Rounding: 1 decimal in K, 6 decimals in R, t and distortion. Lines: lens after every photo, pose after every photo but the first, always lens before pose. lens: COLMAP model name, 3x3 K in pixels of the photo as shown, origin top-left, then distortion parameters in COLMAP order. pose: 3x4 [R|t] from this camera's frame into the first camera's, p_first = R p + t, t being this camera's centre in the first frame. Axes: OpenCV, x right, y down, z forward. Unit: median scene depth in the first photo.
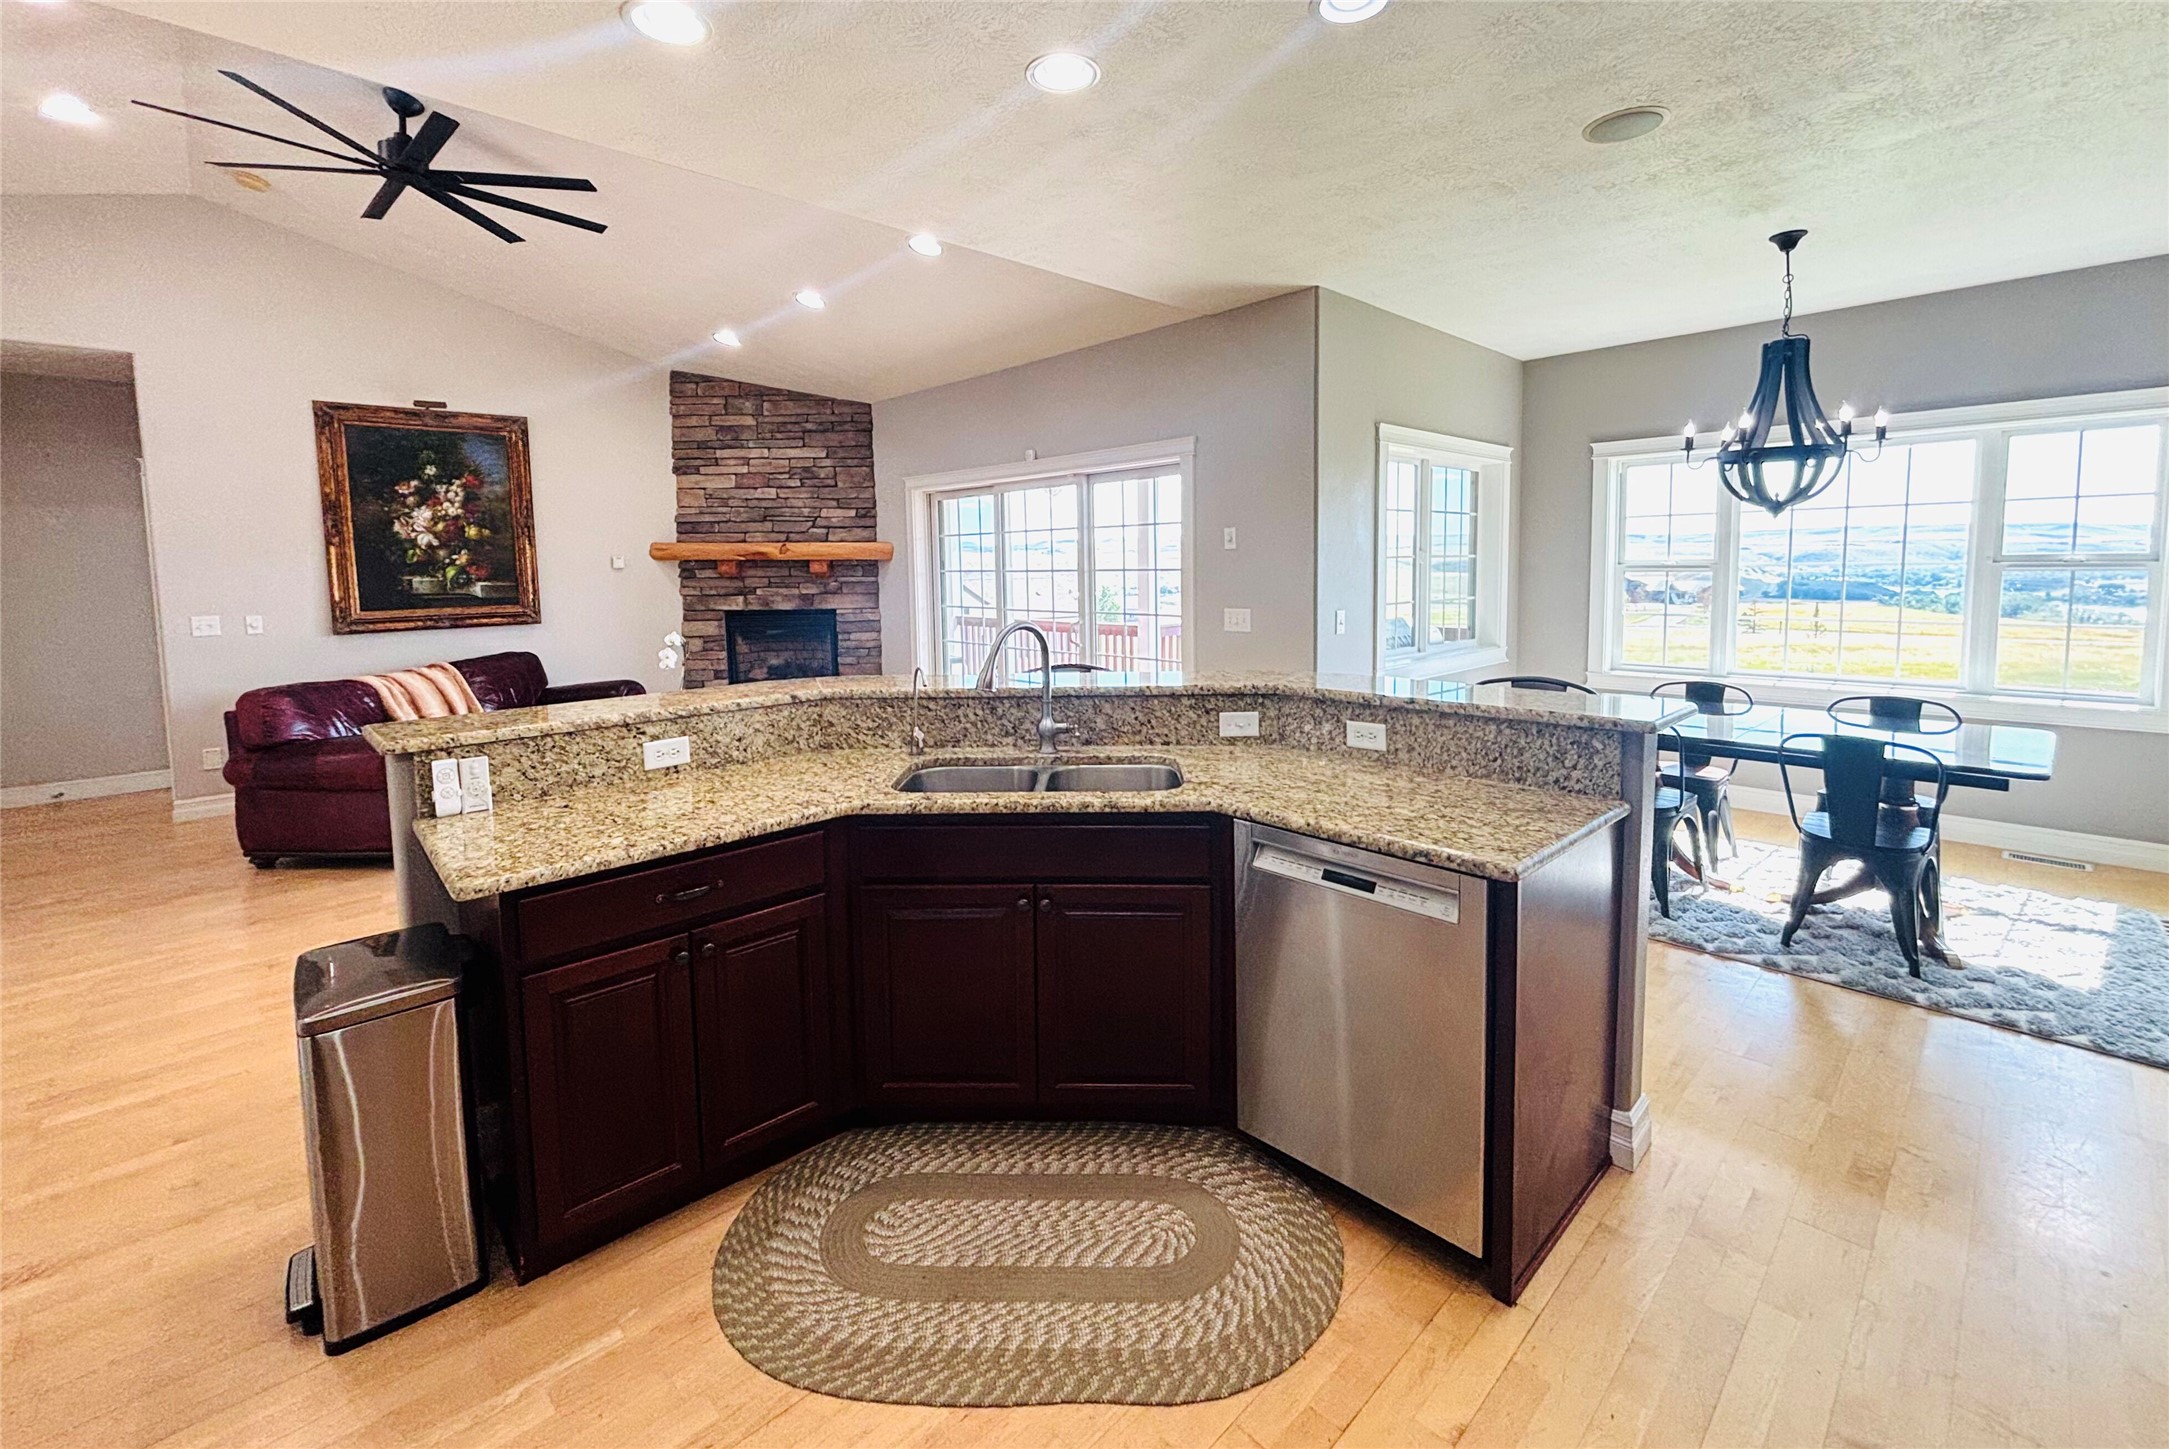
lens RADIAL K [[887.5, 0, 1096.4], [0, 887.5, 630.1], [0, 0, 1]] dist [0.012113, -0.000374]
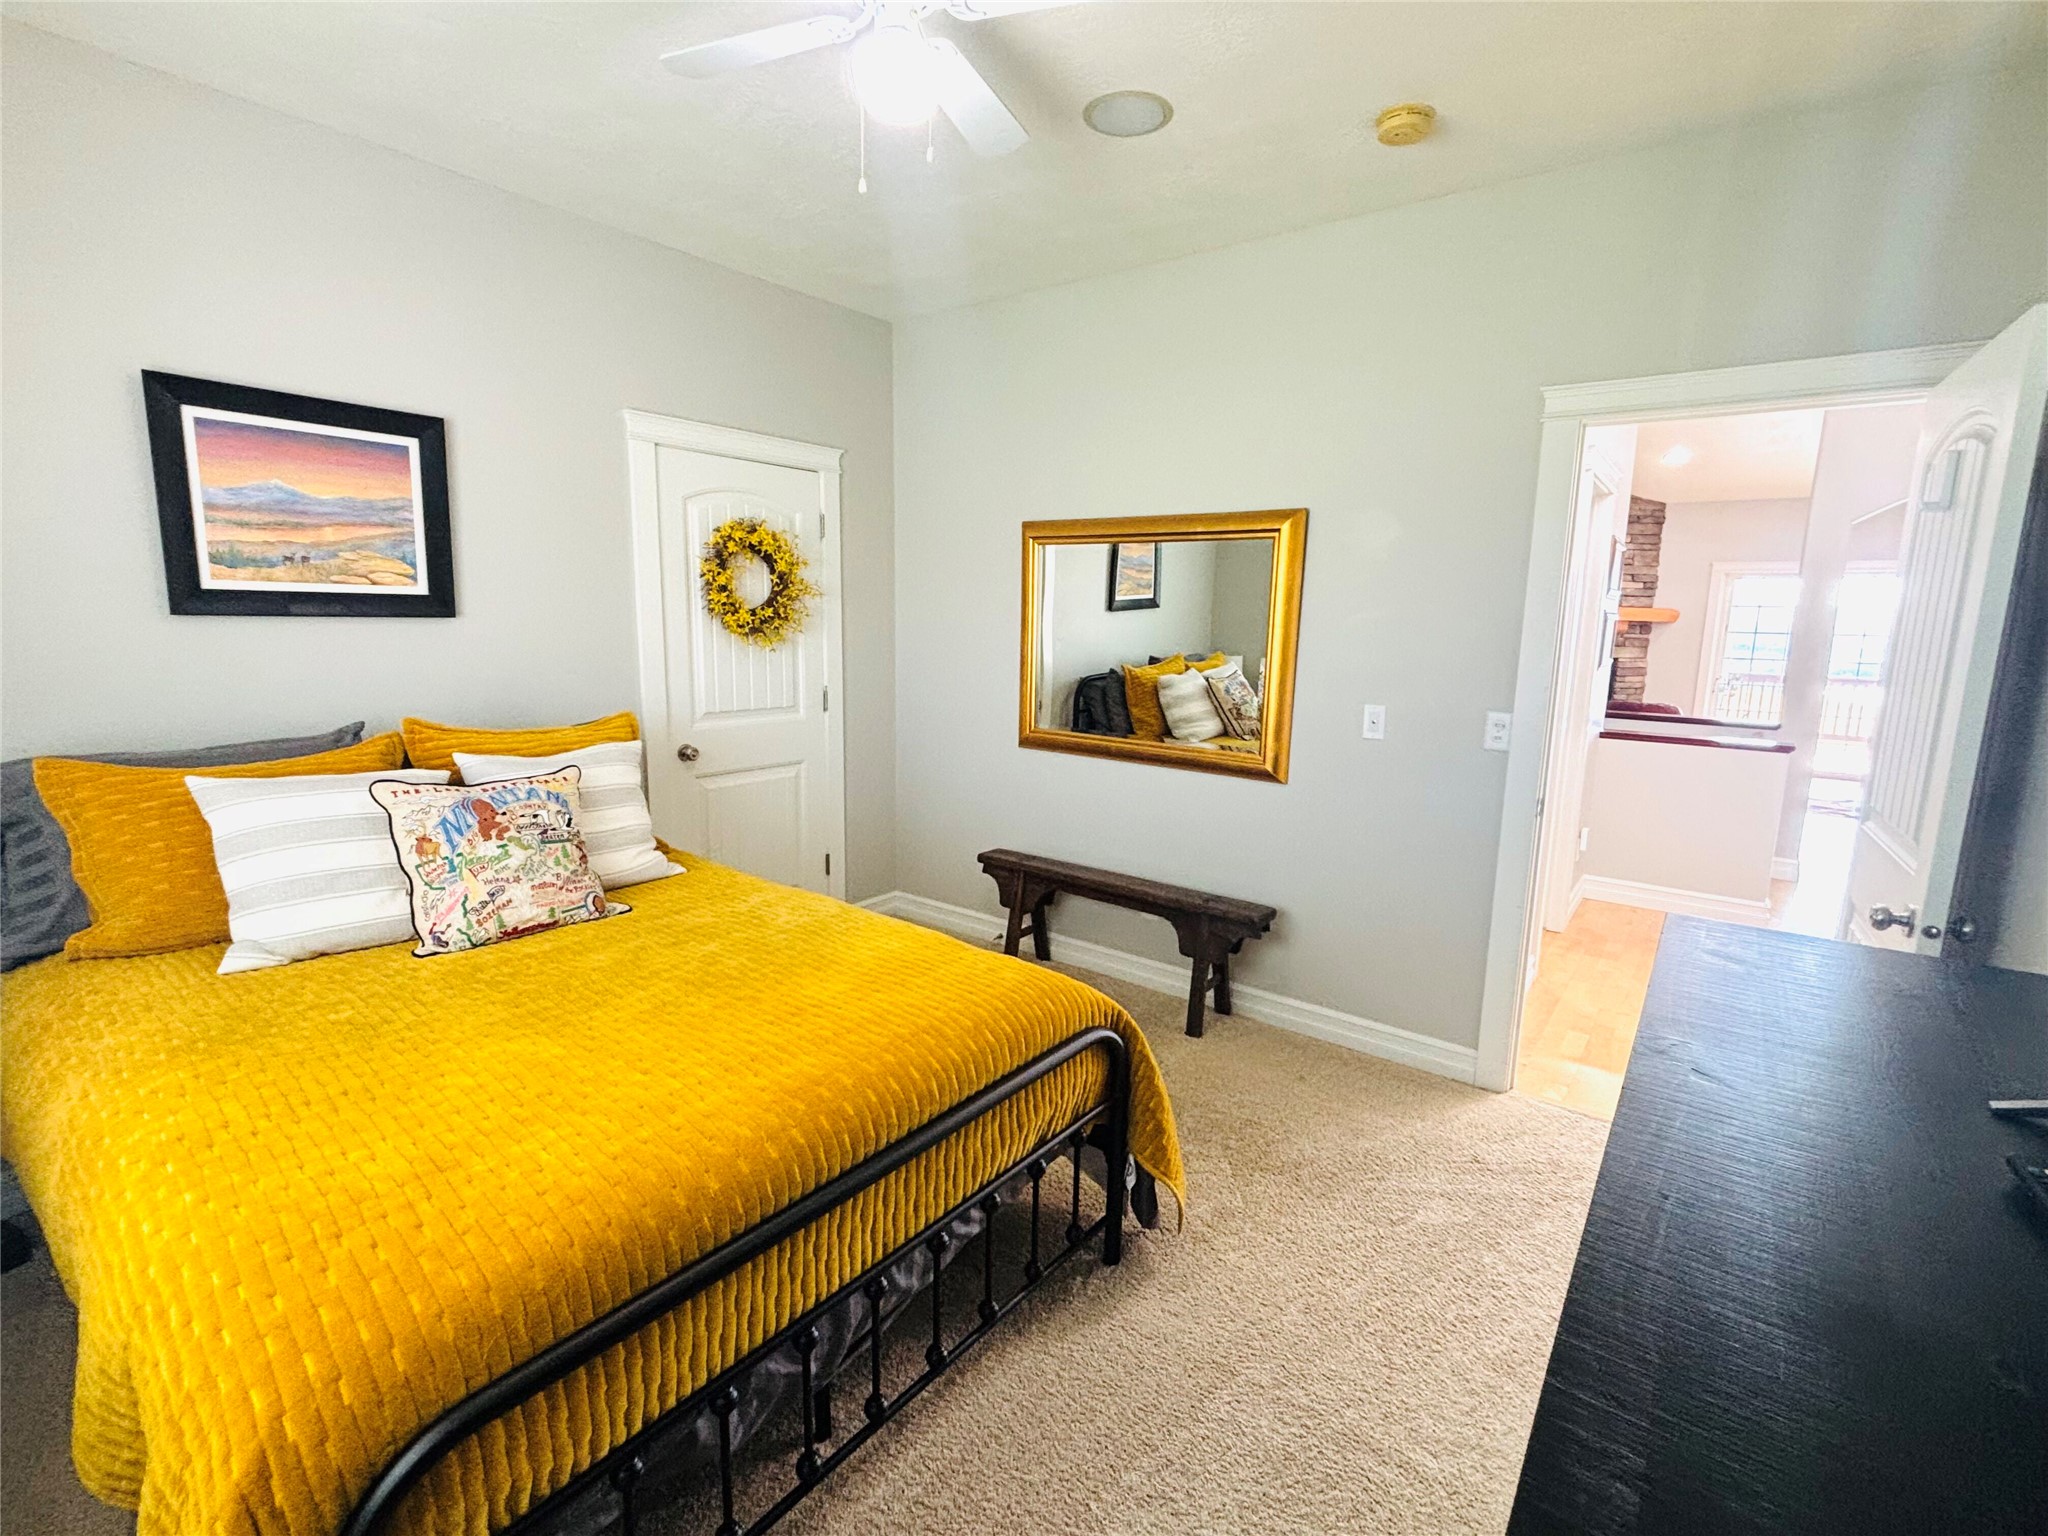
lens RADIAL K [[942.6, 0, 1024.0], [0, 942.6, 761.6], [0, 0, 1]] dist [0.003437, 0.000040]
pose [[0.987068, 0.009605, 0.160011, -1.597766], [-0.022763, 0.996487, 0.080599, 0.043017], [-0.158675, -0.083199, 0.983819, -0.304315]]
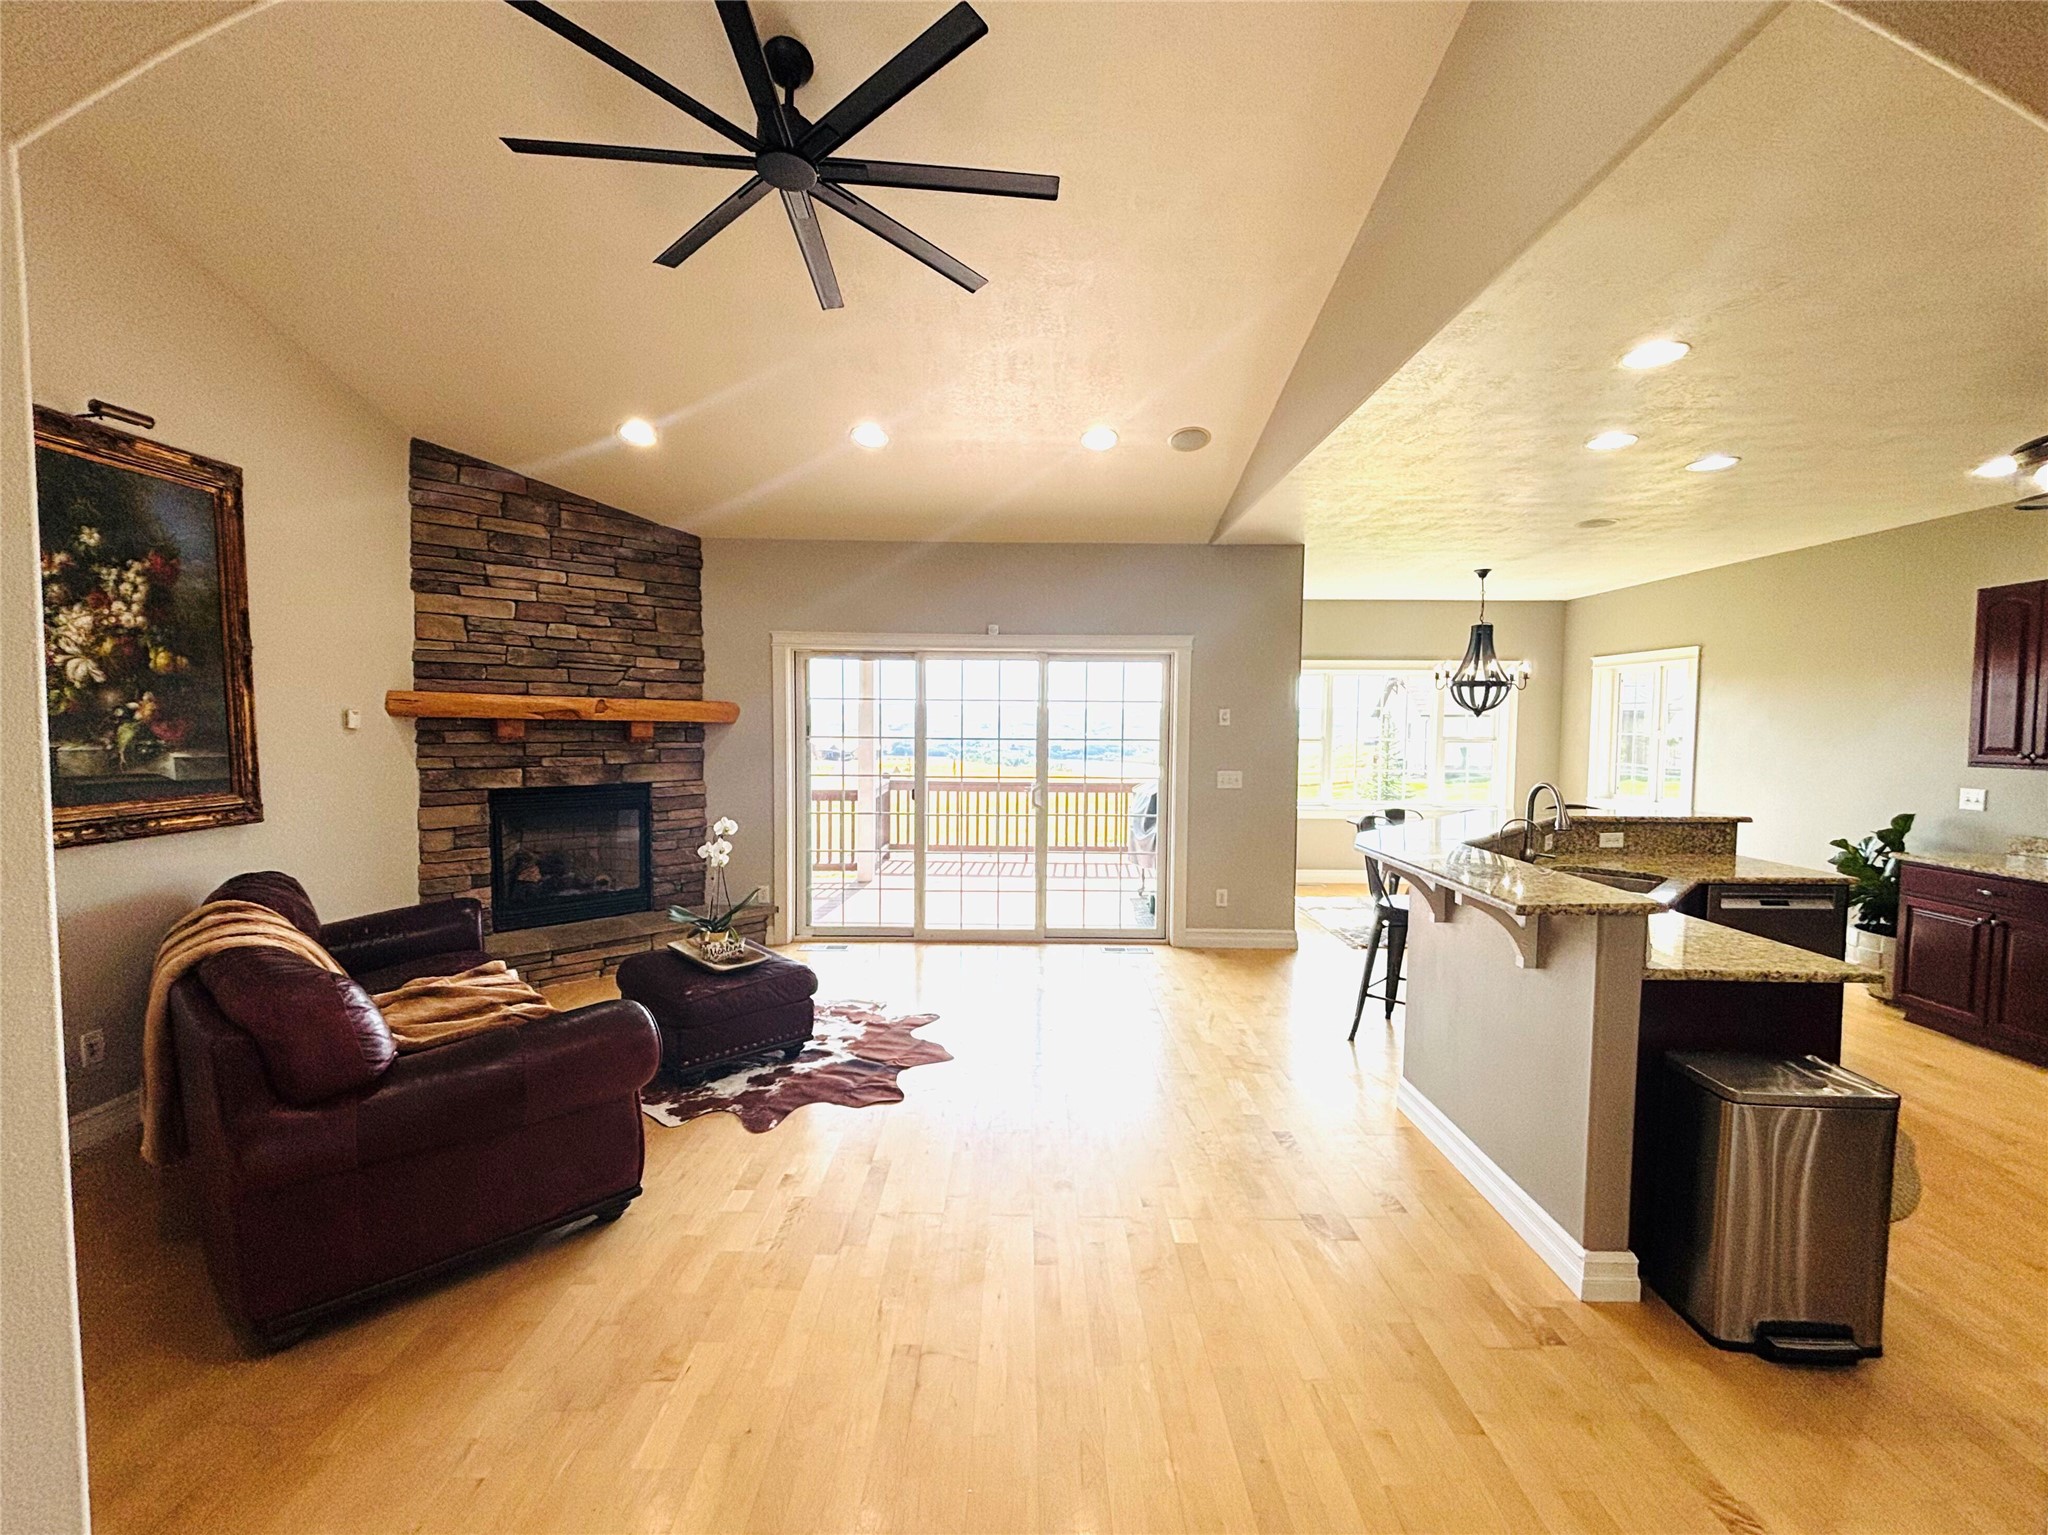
lens RADIAL K [[824.4, 0, 1003.6], [0, 824.4, 764.4], [0, 0, 1]] dist [0.000520, 0.000593]
pose [[0.703044, -0.015503, 0.710978, -0.685542], [0.035505, 0.999281, -0.013320, -0.021395], [-0.710260, 0.034608, 0.703088, 0.281375]]
